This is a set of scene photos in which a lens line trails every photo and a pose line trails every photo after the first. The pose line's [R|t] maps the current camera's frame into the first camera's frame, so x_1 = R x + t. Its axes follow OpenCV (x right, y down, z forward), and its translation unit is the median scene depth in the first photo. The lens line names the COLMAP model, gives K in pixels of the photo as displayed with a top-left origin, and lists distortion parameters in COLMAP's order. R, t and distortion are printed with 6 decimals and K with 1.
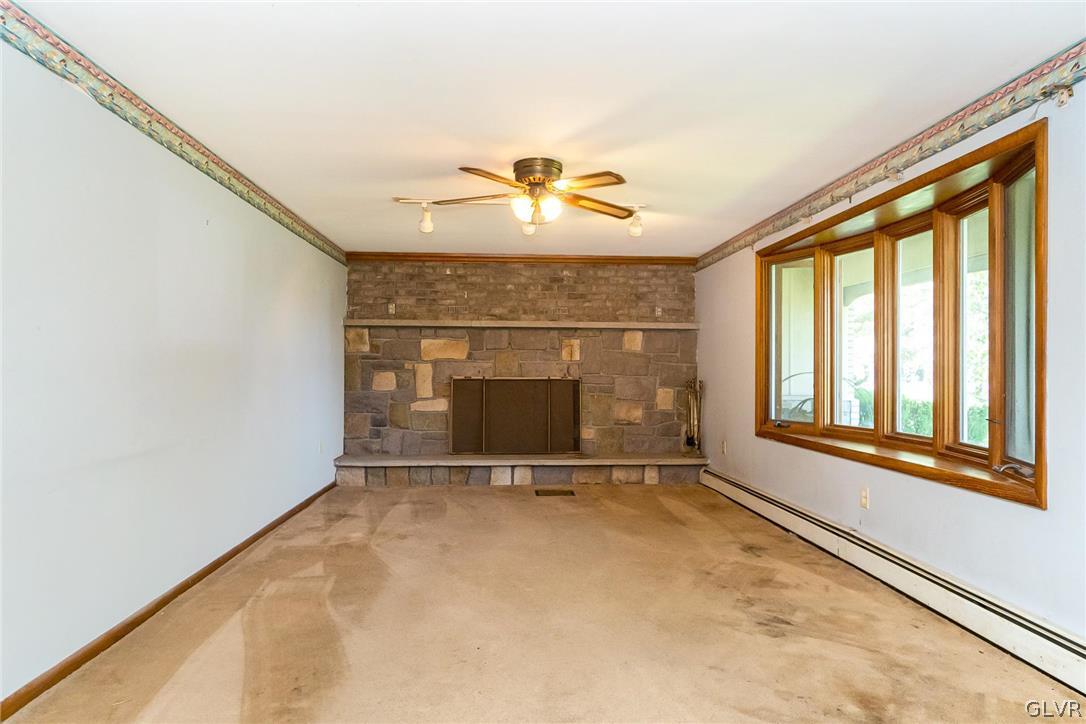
lens RADIAL K [[615.3, 0, 544.3], [0, 615.3, 371.7], [0, 0, 1]] dist [0.002054, 0.000076]
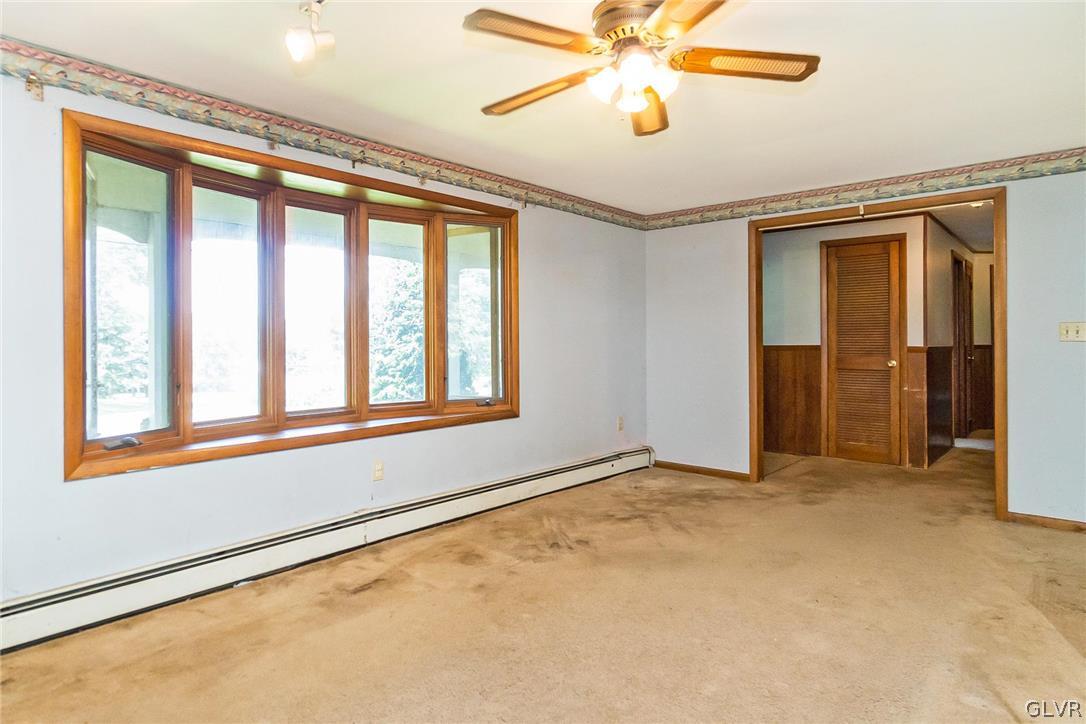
lens RADIAL K [[593.8, 0, 530.9], [0, 593.8, 342.9], [0, 0, 1]] dist [-0.003552, -0.000035]
pose [[-0.682731, 0.008156, 0.730624, -0.210688], [0.012084, 0.999927, 0.000129, -0.001074], [-0.730570, 0.008917, -0.682780, 0.851070]]
